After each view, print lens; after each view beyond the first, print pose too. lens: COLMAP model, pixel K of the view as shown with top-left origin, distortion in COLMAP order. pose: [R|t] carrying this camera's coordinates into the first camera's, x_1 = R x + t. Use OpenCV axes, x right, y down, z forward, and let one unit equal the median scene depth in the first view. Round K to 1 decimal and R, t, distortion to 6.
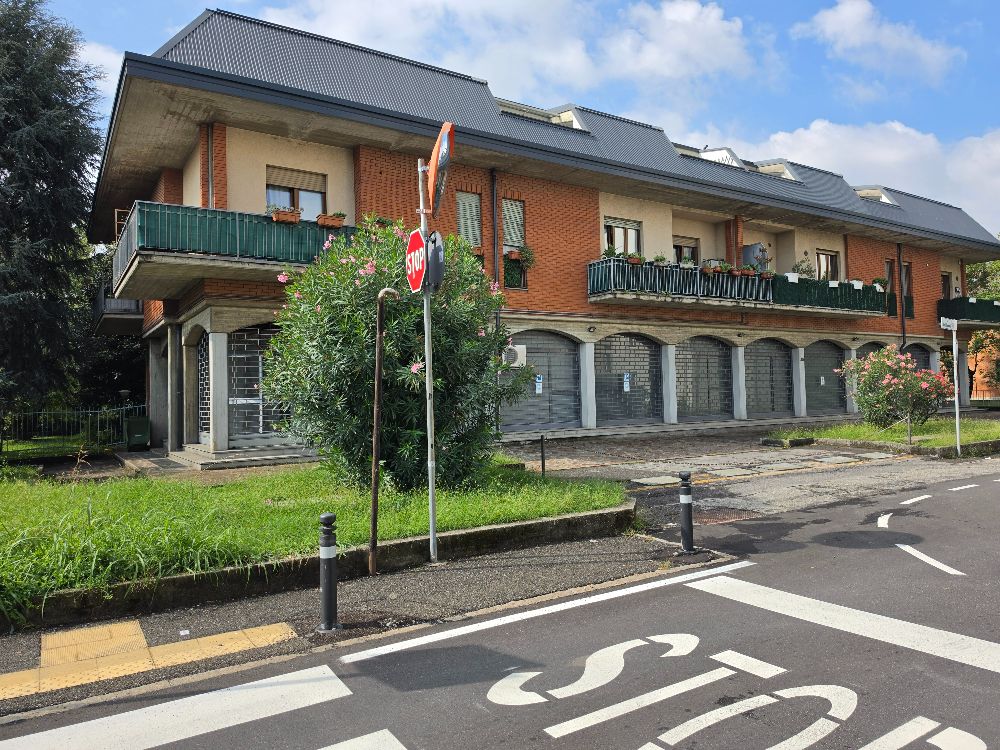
lens RADIAL K [[686.2, 0, 500.0], [0, 686.2, 375.0], [0, 0, 1]] dist [0.087532, -0.104160]
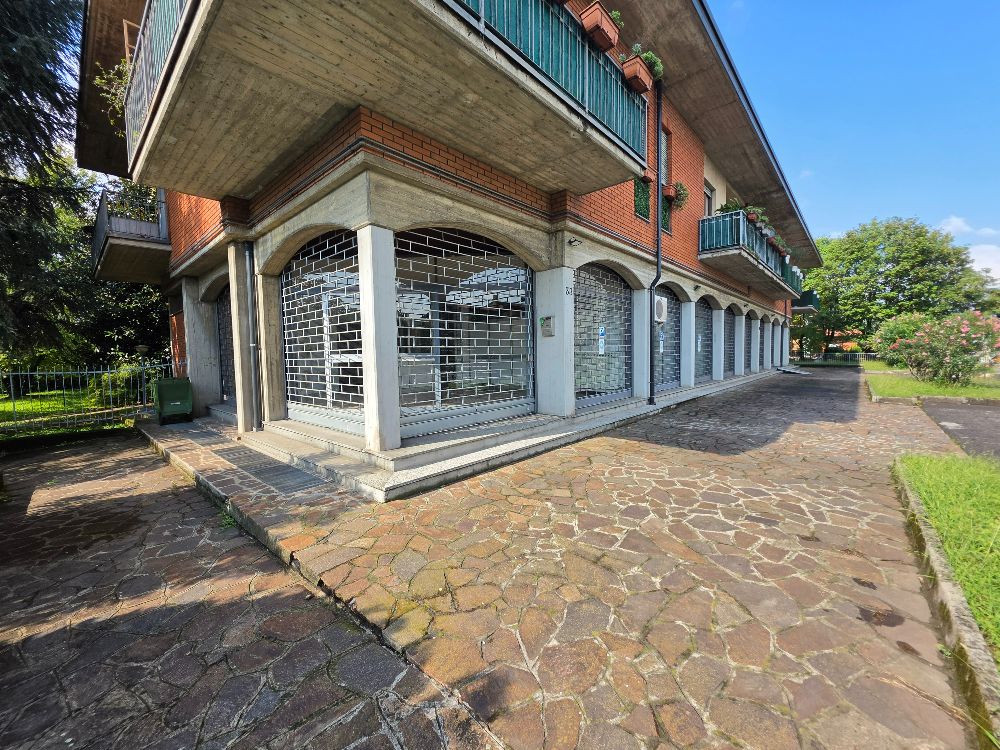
lens RADIAL K [[398.9, 0, 500.5], [0, 398.9, 378.4], [0, 0, 1]] dist [0.000170, 0.000021]
pose [[0.966259, -0.010999, 0.257336, -0.254729], [-0.010917, 0.996441, 0.083580, 0.016991], [-0.257340, -0.083570, 0.962701, 0.436187]]
